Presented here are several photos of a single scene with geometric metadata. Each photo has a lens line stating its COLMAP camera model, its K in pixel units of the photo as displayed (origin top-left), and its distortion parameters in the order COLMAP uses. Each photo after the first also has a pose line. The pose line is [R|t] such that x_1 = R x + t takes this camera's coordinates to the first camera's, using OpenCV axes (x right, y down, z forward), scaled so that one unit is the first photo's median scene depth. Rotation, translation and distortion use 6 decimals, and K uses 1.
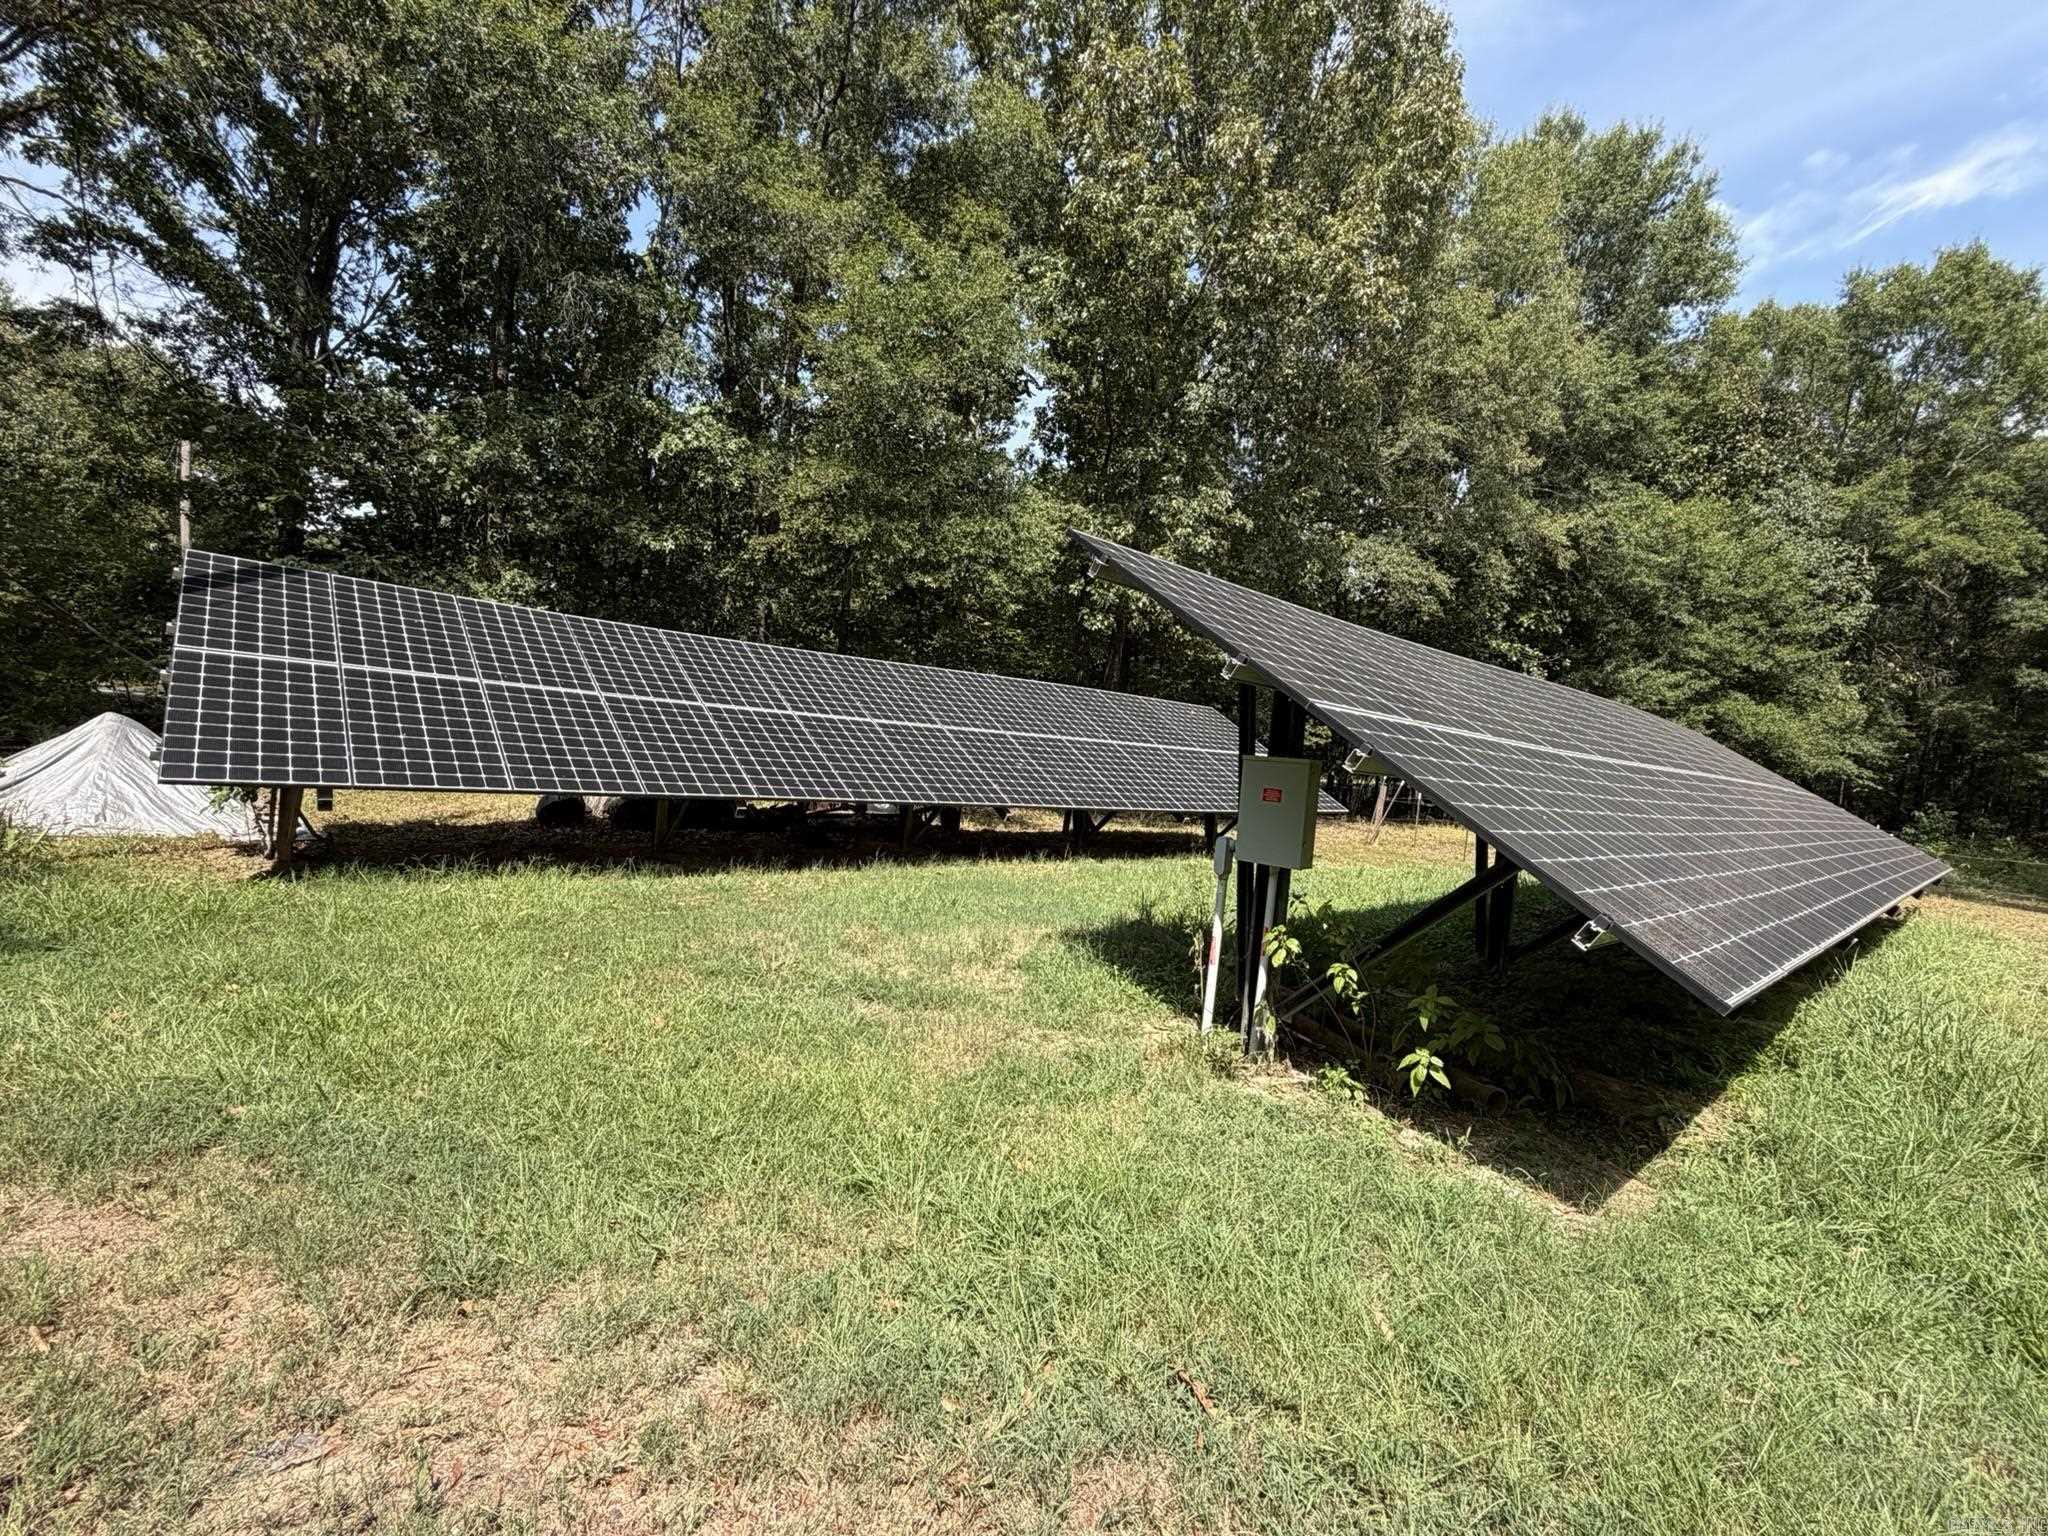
lens RADIAL K [[935.9, 0, 1024.0], [0, 935.9, 768.0], [0, 0, 1]] dist [-0.002579, -0.001077]
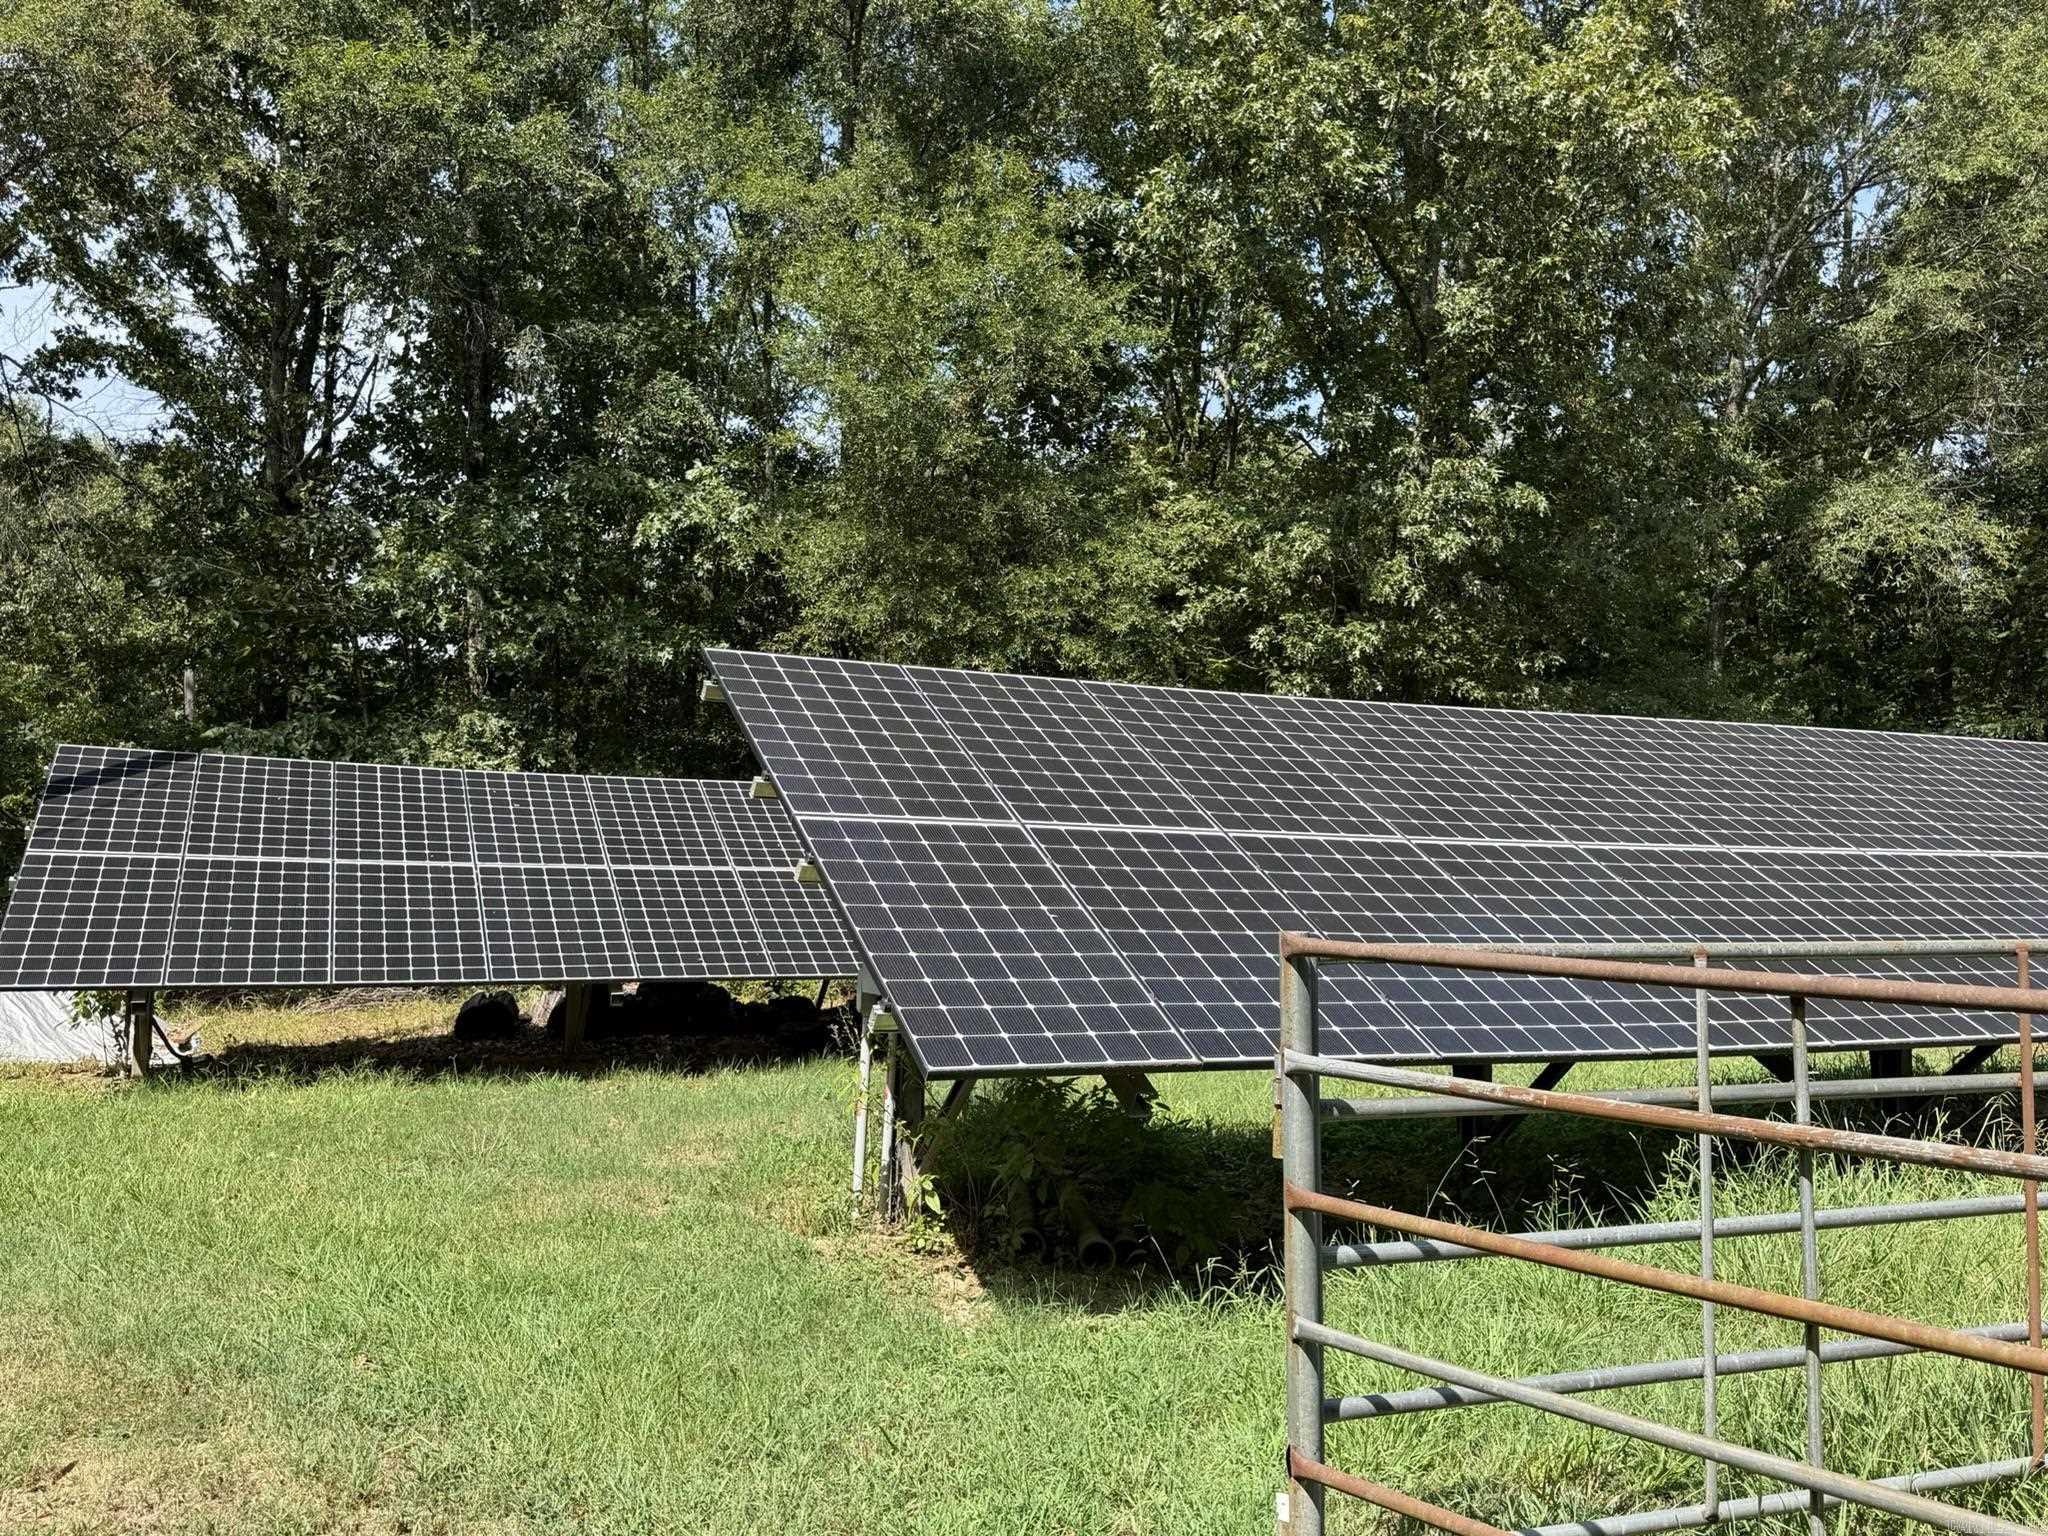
lens RADIAL K [[1648.7, 0, 1018.5], [0, 1648.7, 755.7], [0, 0, 1]] dist [0.087213, -0.145417]
pose [[0.951009, -0.104385, -0.291007, 0.178168], [0.068067, 0.988874, -0.132269, 0.021543], [0.301576, 0.105981, 0.947533, -0.101237]]
